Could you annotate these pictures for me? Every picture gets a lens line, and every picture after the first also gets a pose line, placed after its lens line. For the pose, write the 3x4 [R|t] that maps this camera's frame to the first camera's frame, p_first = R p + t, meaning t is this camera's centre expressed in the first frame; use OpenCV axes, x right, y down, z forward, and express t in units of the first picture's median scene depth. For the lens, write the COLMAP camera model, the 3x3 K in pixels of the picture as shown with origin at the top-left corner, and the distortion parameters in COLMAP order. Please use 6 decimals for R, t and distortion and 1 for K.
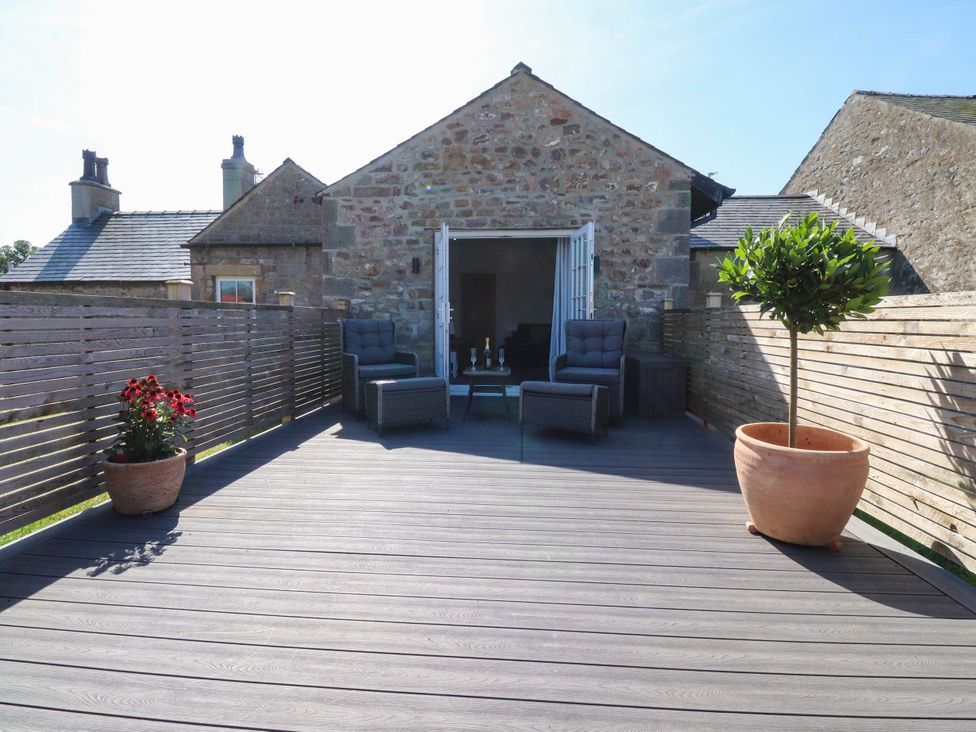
lens RADIAL K [[505.3, 0, 483.7], [0, 505.3, 347.9], [0, 0, 1]] dist [0.000940, -0.013727]
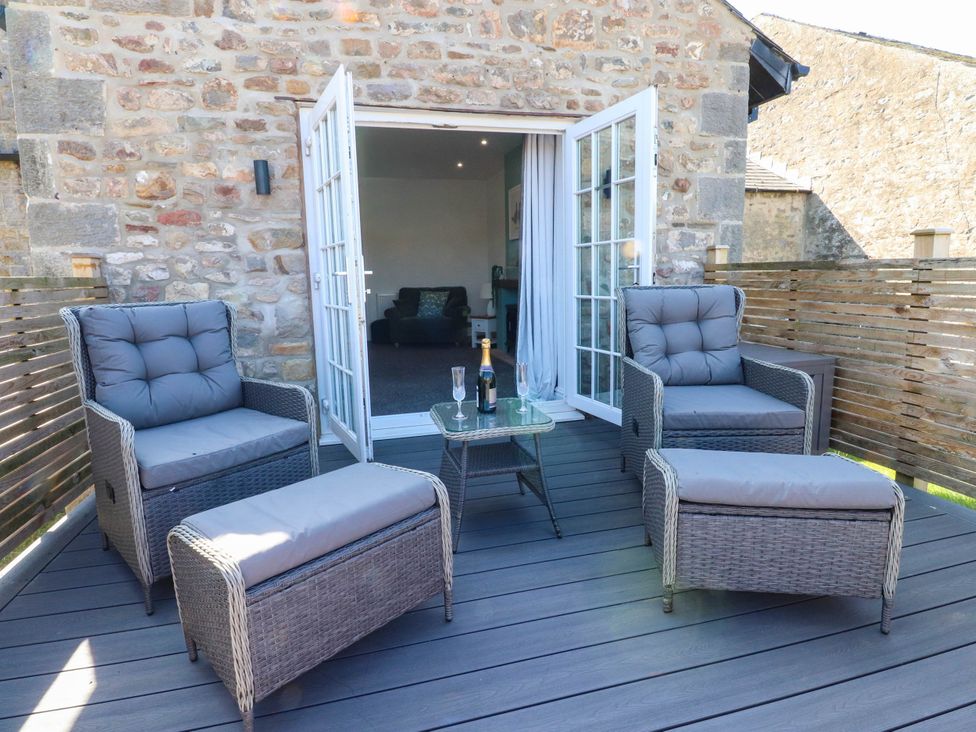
lens RADIAL K [[522.8, 0, 482.6], [0, 522.8, 347.3], [0, 0, 1]] dist [-0.000410, -0.012896]
pose [[0.945074, -0.069632, 0.319354, -0.107068], [0.044646, 0.995388, 0.084912, -0.040012], [-0.323794, -0.065990, 0.943823, 0.472490]]
